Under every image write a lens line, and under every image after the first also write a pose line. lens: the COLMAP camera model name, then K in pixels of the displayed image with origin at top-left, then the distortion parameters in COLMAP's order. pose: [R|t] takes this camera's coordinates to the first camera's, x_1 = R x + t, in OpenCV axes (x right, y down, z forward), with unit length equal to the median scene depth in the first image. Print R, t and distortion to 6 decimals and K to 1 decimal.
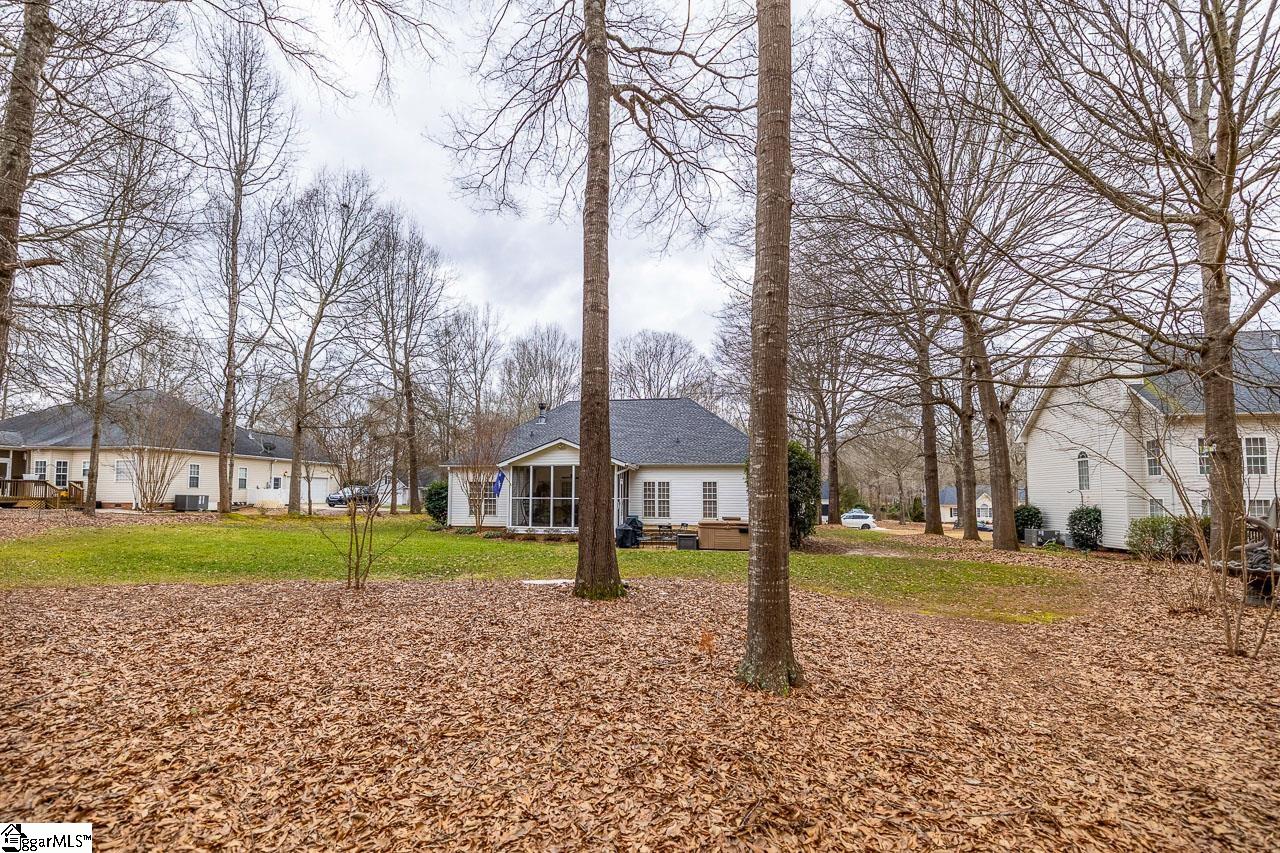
lens RADIAL K [[561.6, 0, 633.3], [0, 561.6, 463.4], [0, 0, 1]] dist [-0.000265, -0.000071]
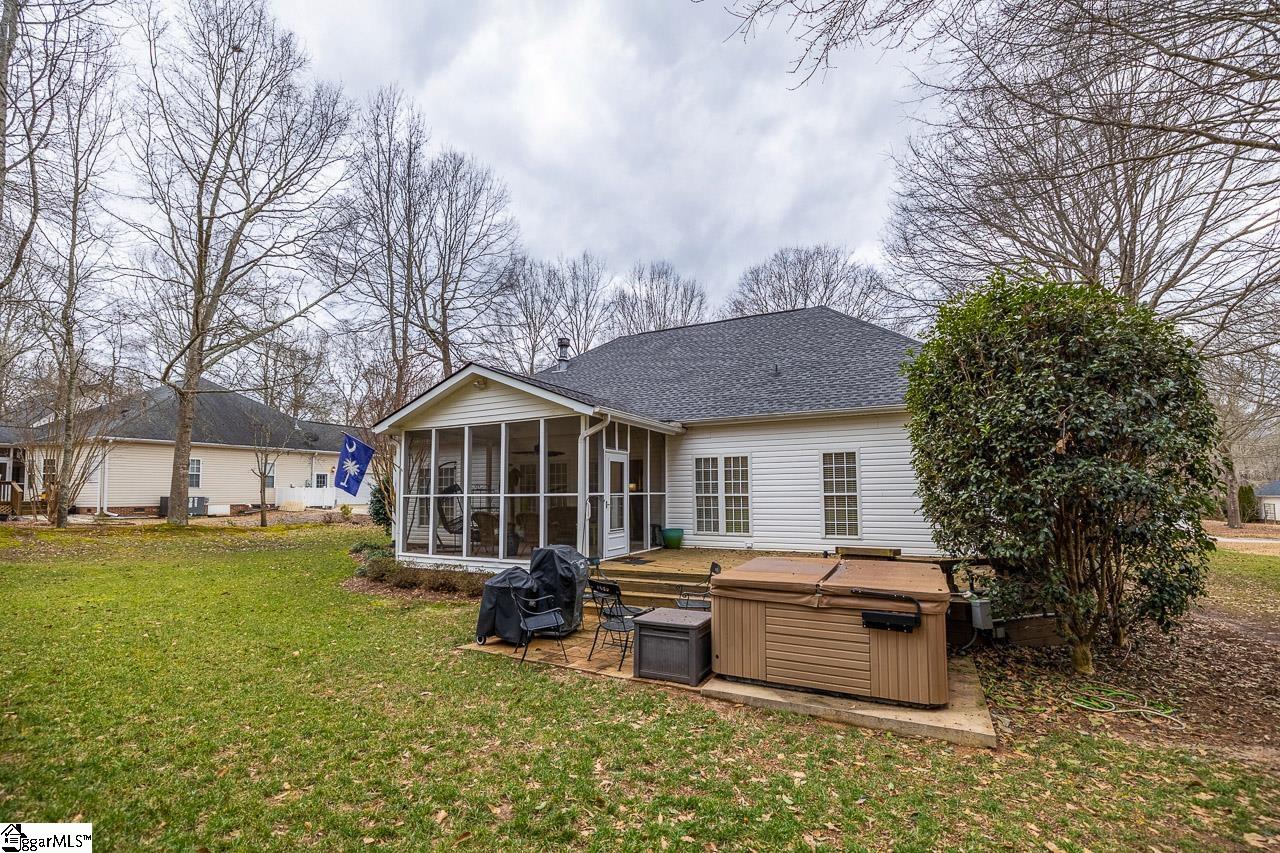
lens RADIAL K [[561.6, 0, 633.3], [0, 561.6, 463.4], [0, 0, 1]] dist [-0.000265, -0.000071]
pose [[0.959388, -0.029093, -0.280584, 0.101227], [0.031569, 0.999492, 0.004310, 0.033092], [0.280317, -0.012993, 0.959820, 0.517707]]
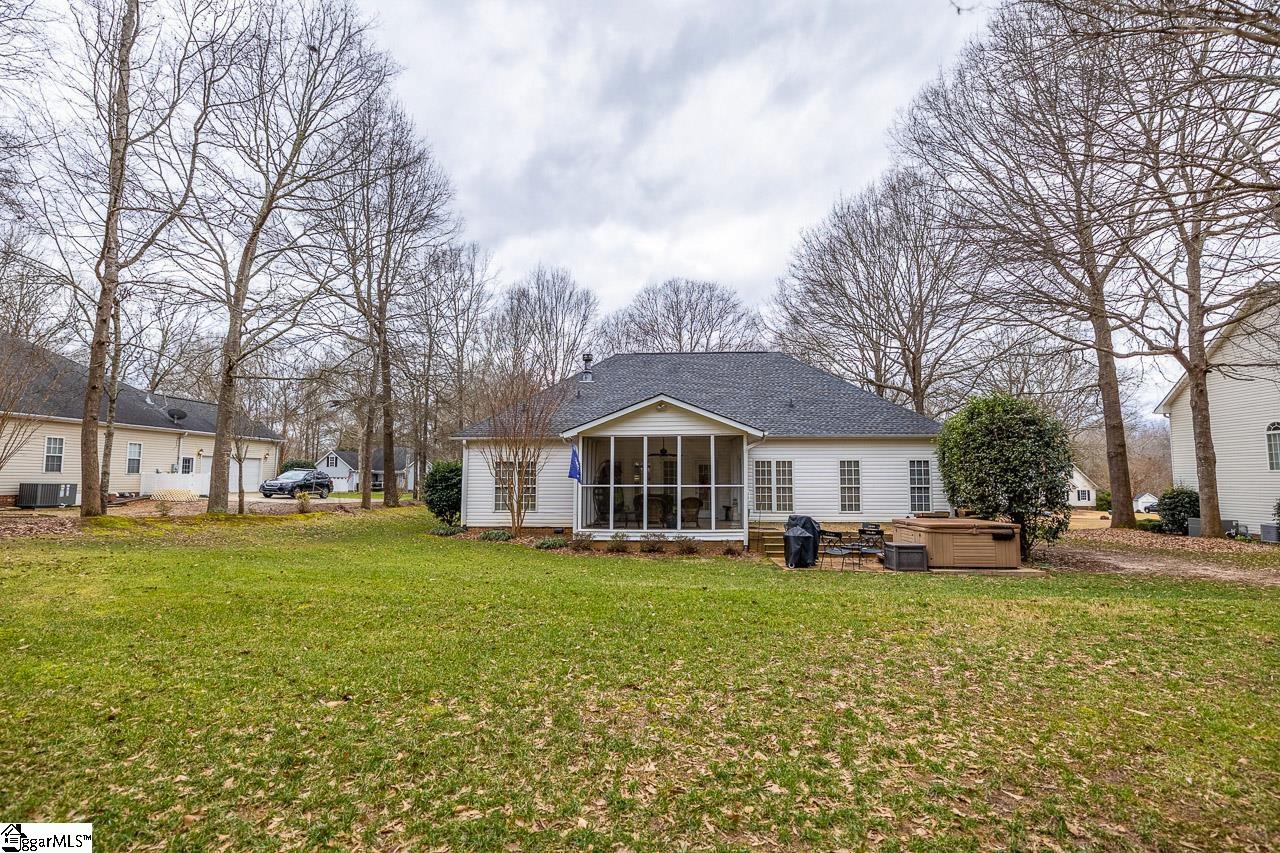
lens RADIAL K [[571.4, 0, 659.6], [0, 571.4, 428.9], [0, 0, 1]] dist [0.000777, 0.000115]
pose [[0.992040, 0.004335, 0.125848, -0.189940], [-0.000853, 0.999616, -0.027707, 0.012353], [-0.125920, 0.027379, 0.991663, 0.293492]]
